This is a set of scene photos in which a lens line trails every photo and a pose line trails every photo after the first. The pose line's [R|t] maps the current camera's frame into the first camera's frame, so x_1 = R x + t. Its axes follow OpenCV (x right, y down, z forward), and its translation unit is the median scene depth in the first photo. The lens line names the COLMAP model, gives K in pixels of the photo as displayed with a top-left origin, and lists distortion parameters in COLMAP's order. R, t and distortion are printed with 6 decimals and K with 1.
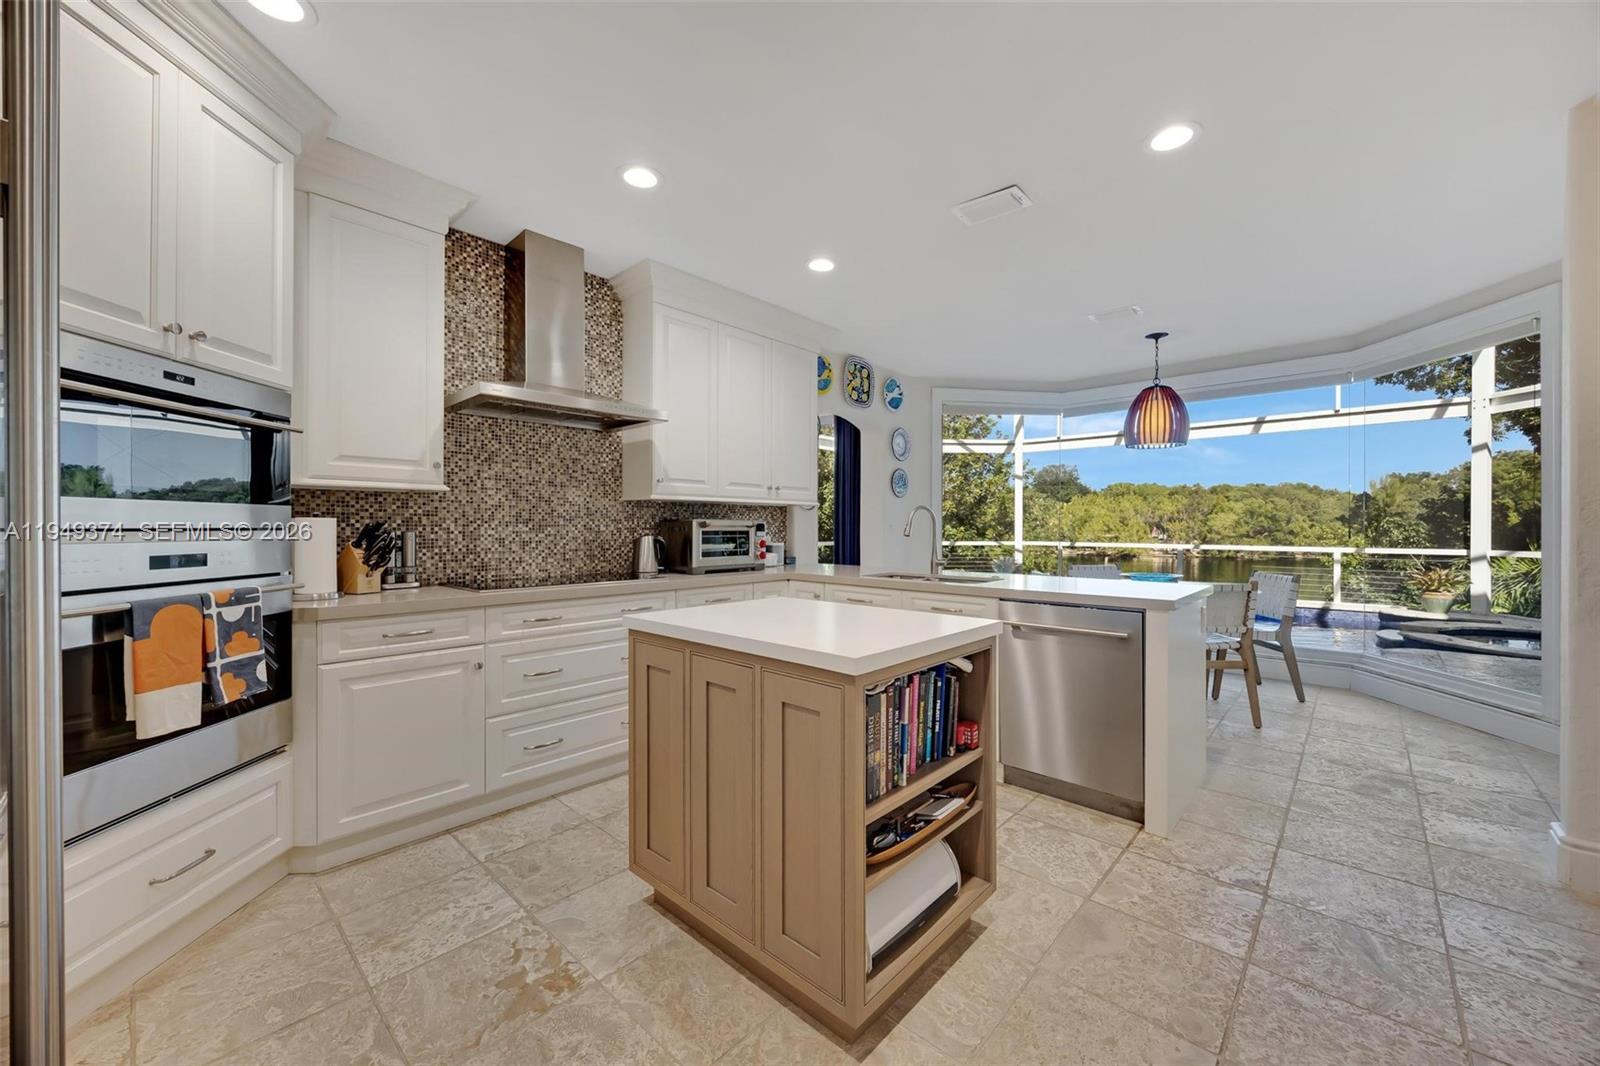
lens RADIAL K [[610.9, 0, 800.0], [0, 610.9, 525.0], [0, 0, 1]] dist [0.000672, 0.000088]
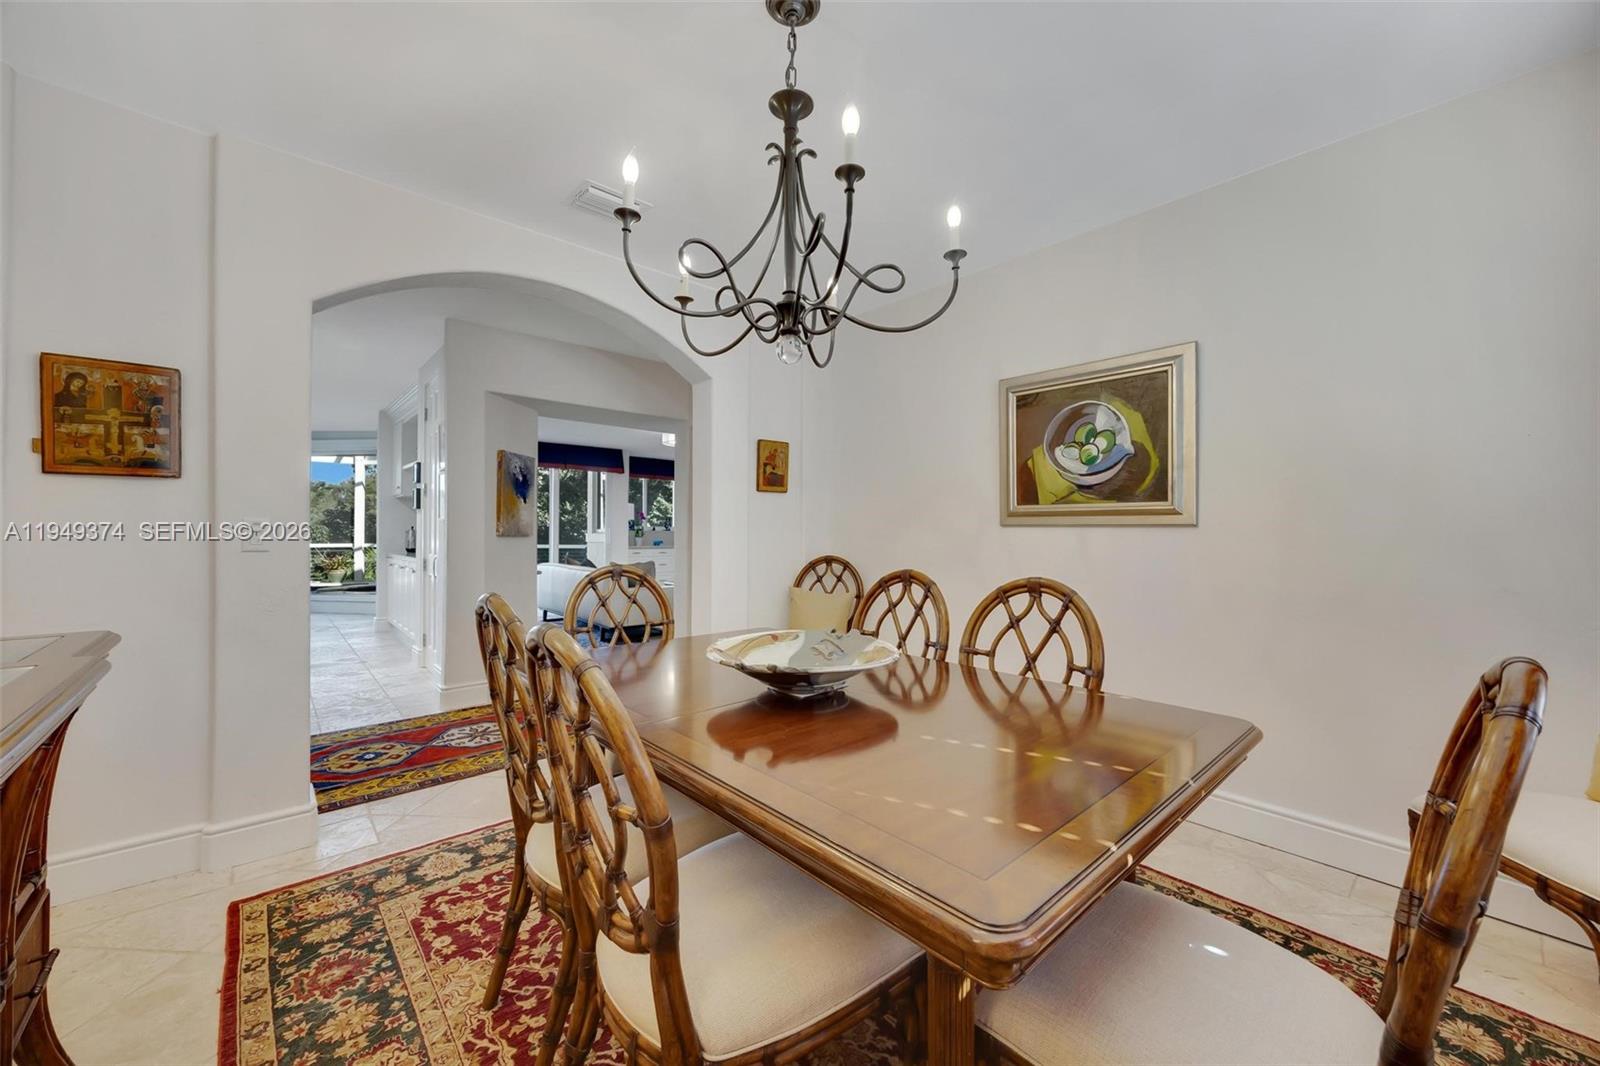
lens RADIAL K [[610.9, 0, 800.0], [0, 610.9, 525.0], [0, 0, 1]] dist [0.000672, 0.000088]
pose [[0.109350, 0.004110, 0.993995, -0.807661], [0.002507, 0.999987, -0.004410, 0.002787], [-0.994000, 0.002974, 0.109339, -0.740821]]
